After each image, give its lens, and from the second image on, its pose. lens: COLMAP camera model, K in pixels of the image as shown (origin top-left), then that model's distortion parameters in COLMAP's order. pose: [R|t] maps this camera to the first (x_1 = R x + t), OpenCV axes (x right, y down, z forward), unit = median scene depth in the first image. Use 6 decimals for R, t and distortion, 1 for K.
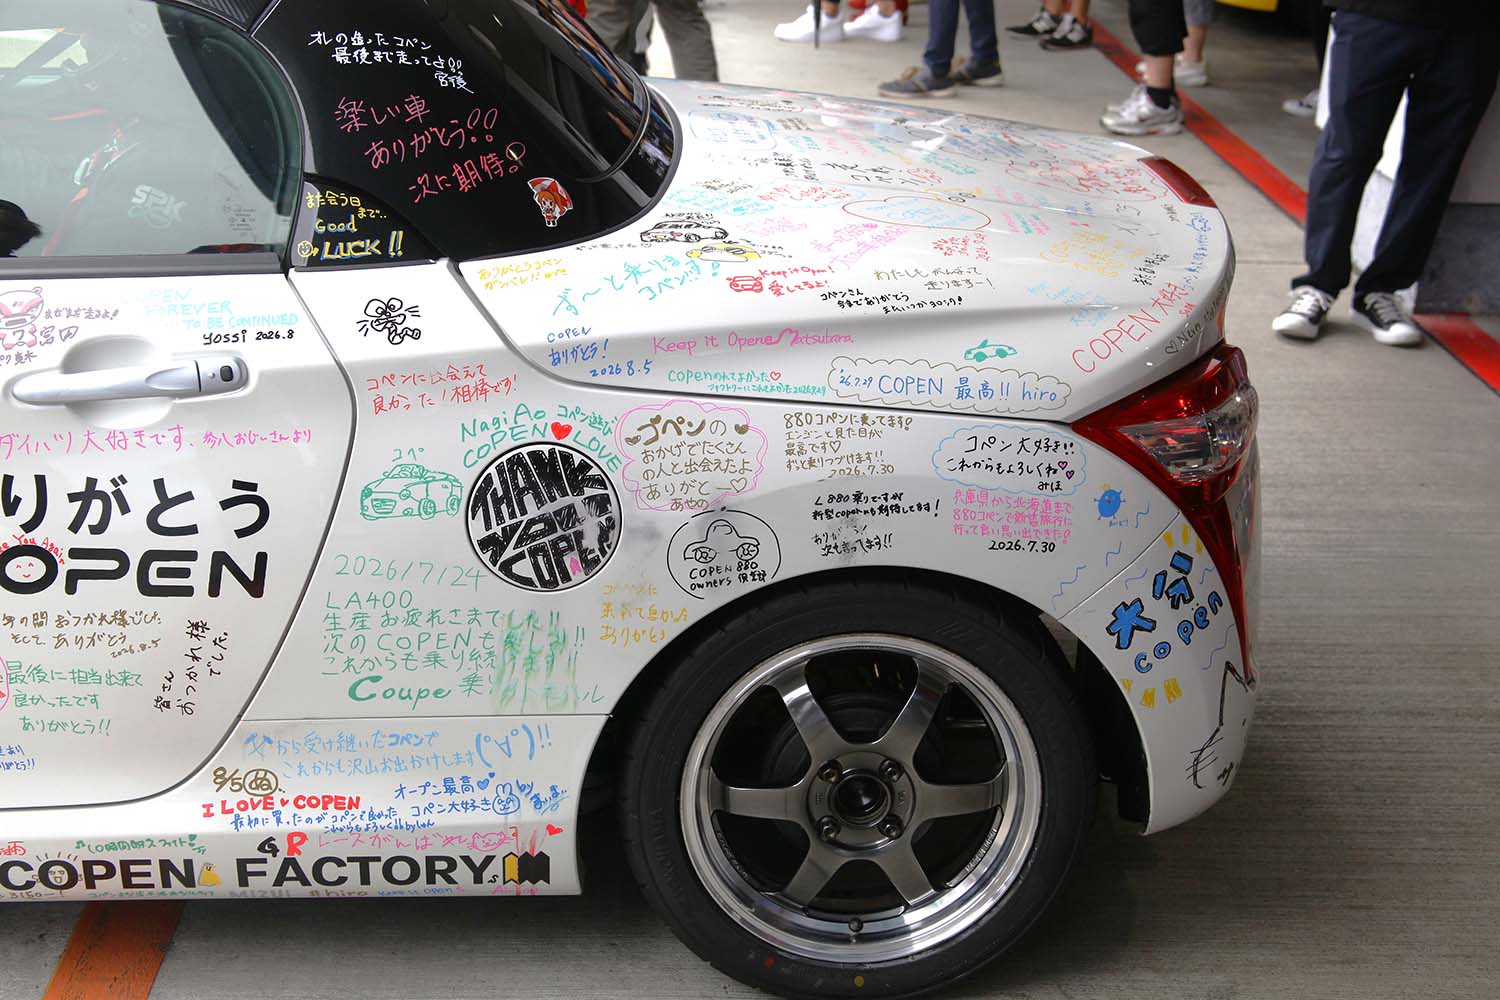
lens RADIAL K [[2415.2, 0, 750.0], [0, 2415.2, 493.5], [0, 0, 1]] dist [0.335183, 0.000000]
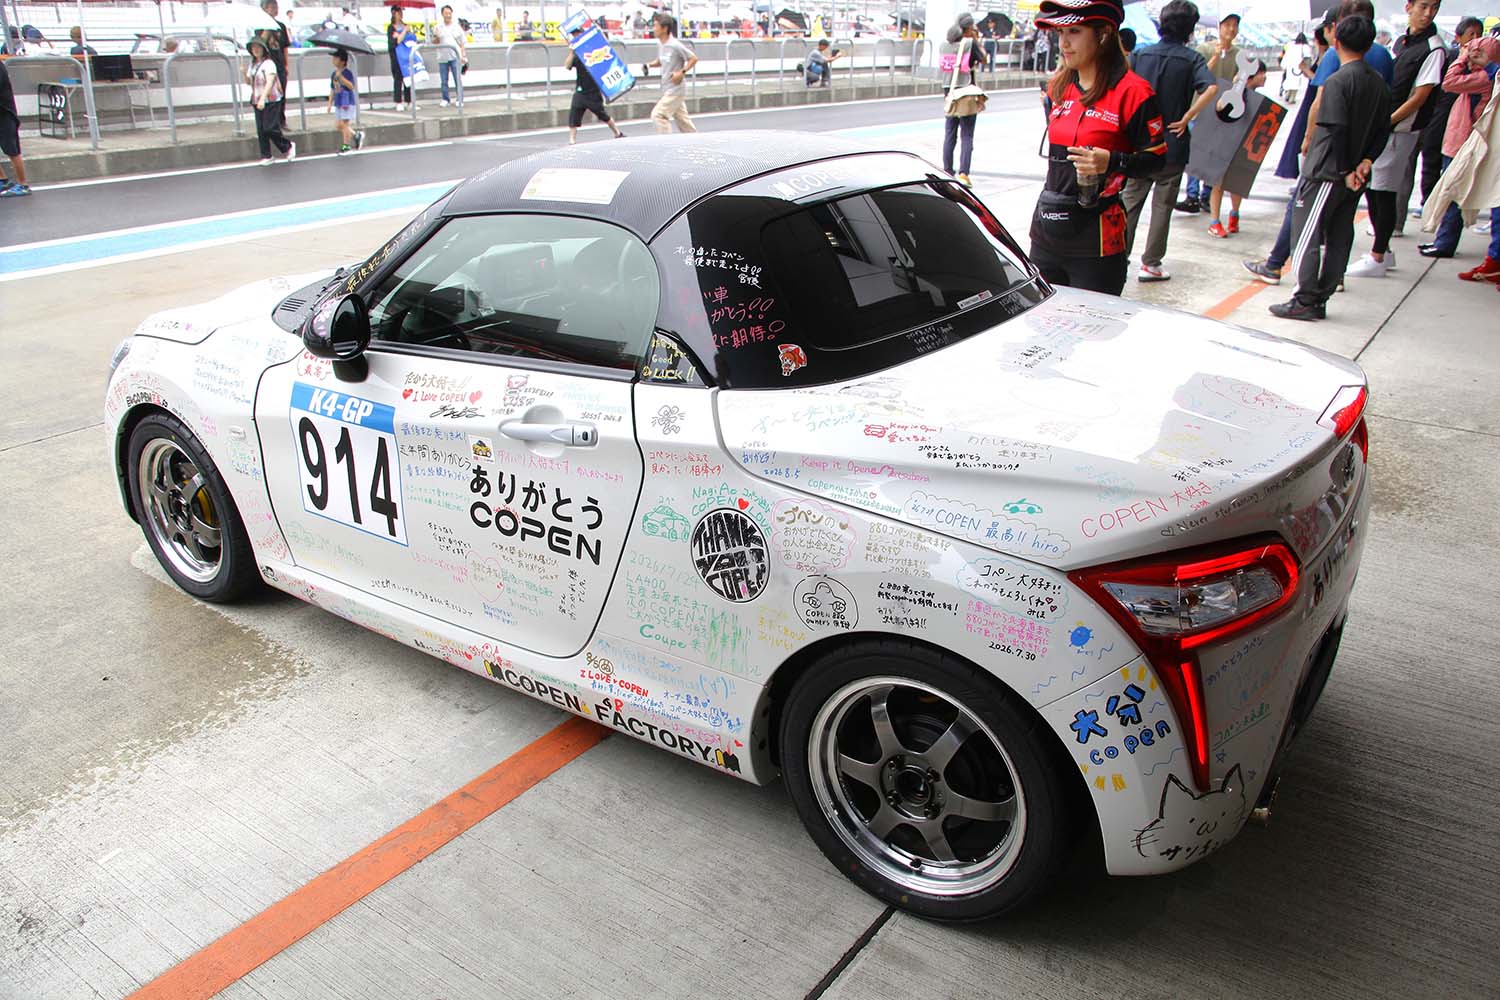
lens RADIAL K [[1207.1, 0, 754.2], [0, 1207.1, 499.4], [0, 0, 1]] dist [-0.017875, 0.009519]
pose [[0.811552, 0.190881, -0.552221, 0.354559], [-0.175176, 0.981141, 0.081701, -0.092805], [0.557402, 0.030431, 0.829685, 0.347330]]
